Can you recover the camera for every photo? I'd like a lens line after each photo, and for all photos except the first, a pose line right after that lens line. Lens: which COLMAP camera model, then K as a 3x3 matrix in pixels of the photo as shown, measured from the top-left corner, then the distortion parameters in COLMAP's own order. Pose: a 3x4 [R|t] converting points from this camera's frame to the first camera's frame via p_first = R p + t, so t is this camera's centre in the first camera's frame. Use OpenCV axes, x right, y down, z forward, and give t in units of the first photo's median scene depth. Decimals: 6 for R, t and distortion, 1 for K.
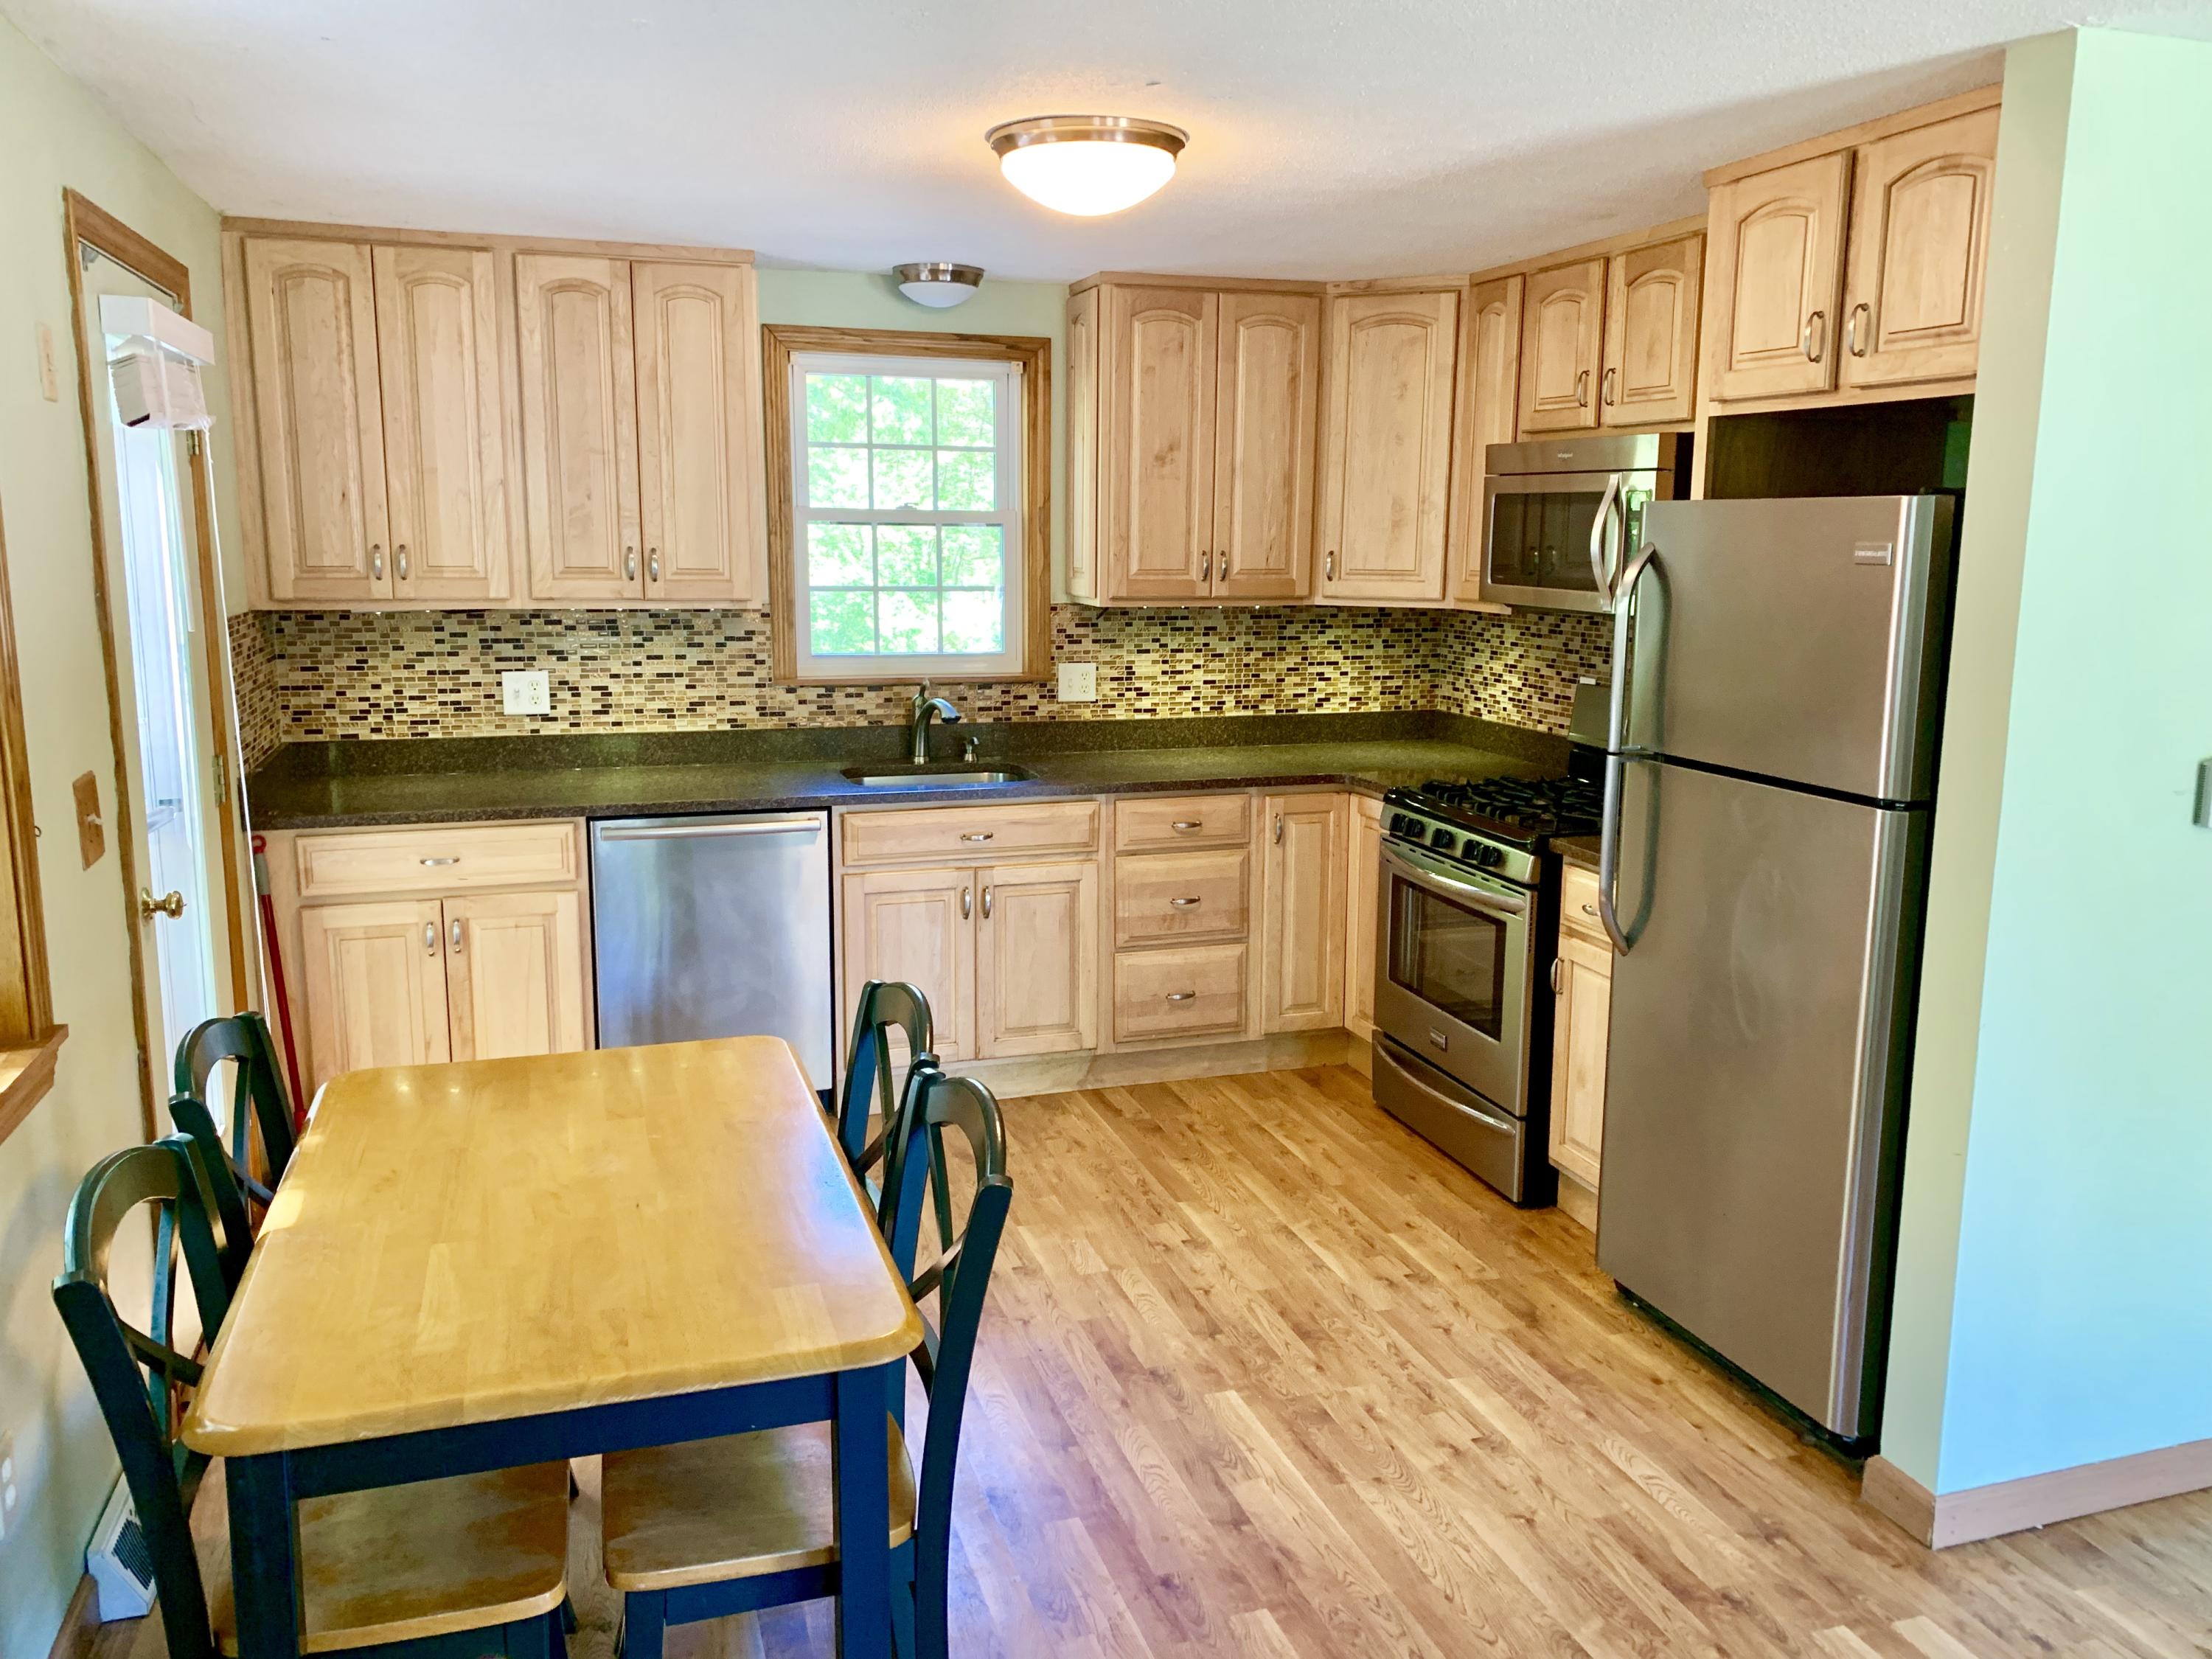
lens RADIAL K [[1683.1, 0, 1107.8], [0, 1683.1, 787.8], [0, 0, 1]] dist [0.028506, -0.003644]
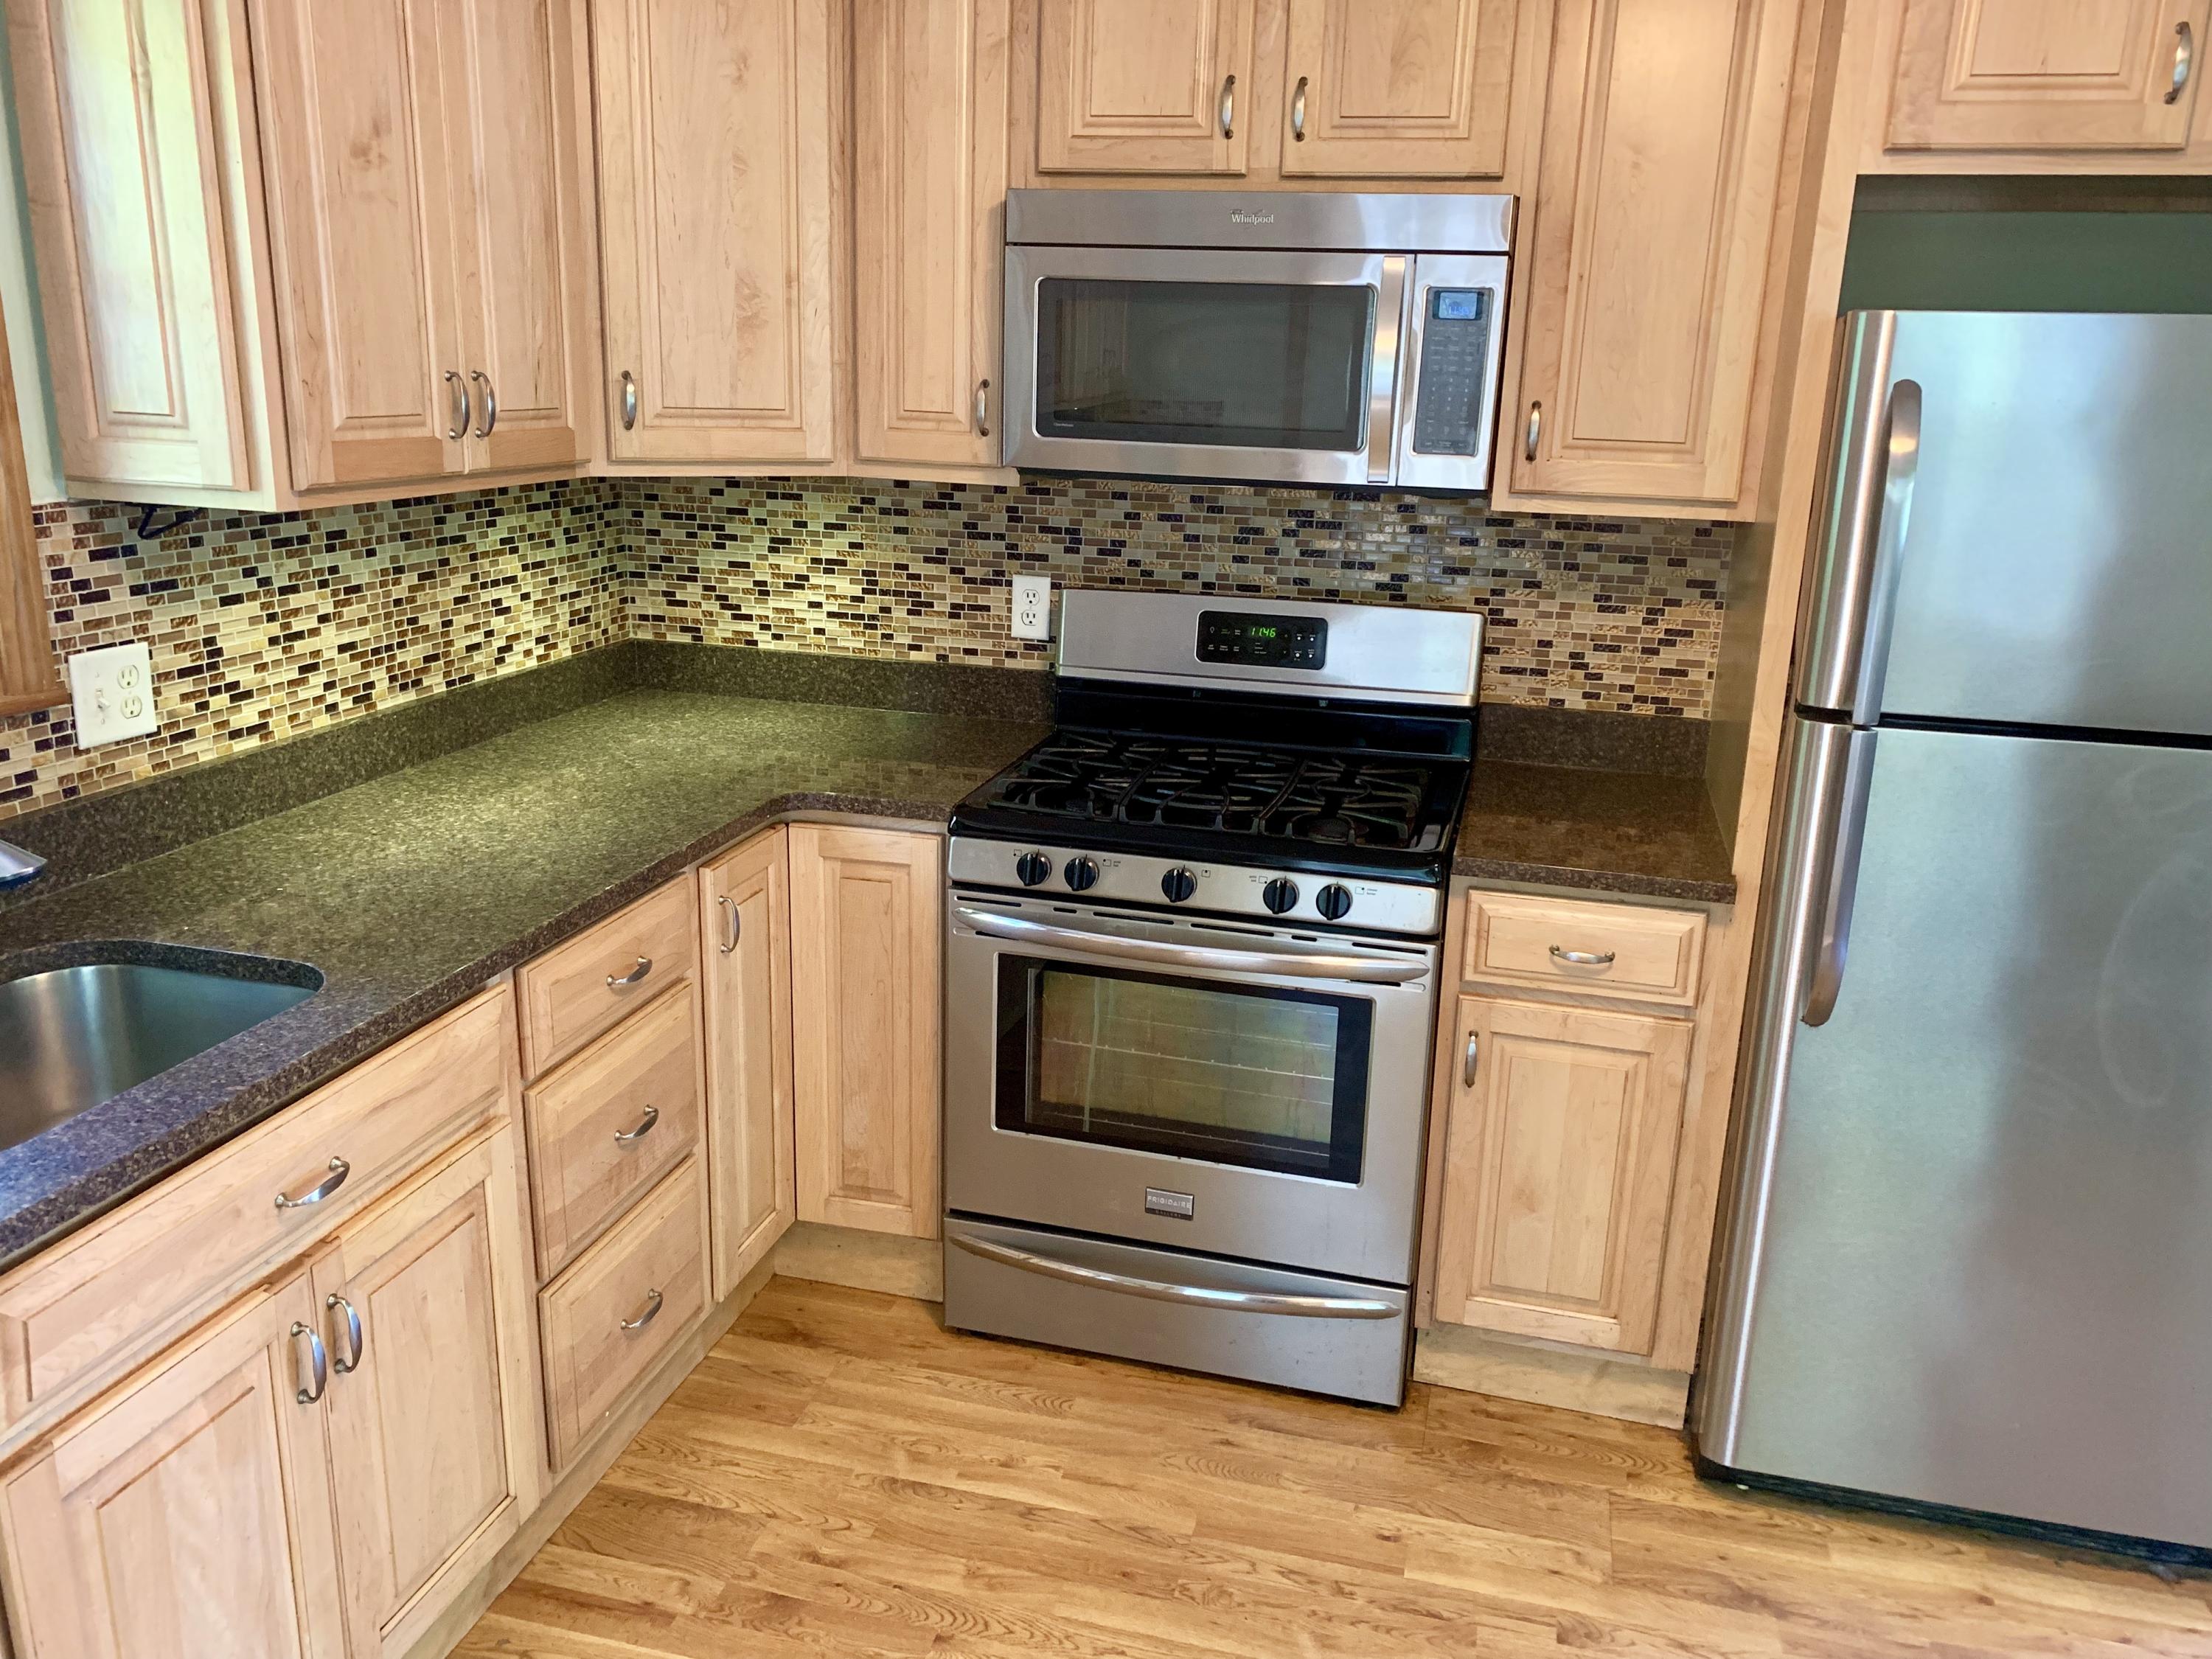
lens RADIAL K [[1674.3, 0, 1113.2], [0, 1674.3, 800.0], [0, 0, 1]] dist [0.004697, -0.003643]
pose [[0.522515, -0.207582, 0.826975, -0.232946], [0.097906, 0.978103, 0.183657, -0.088138], [-0.846990, -0.014998, 0.531397, 0.571968]]
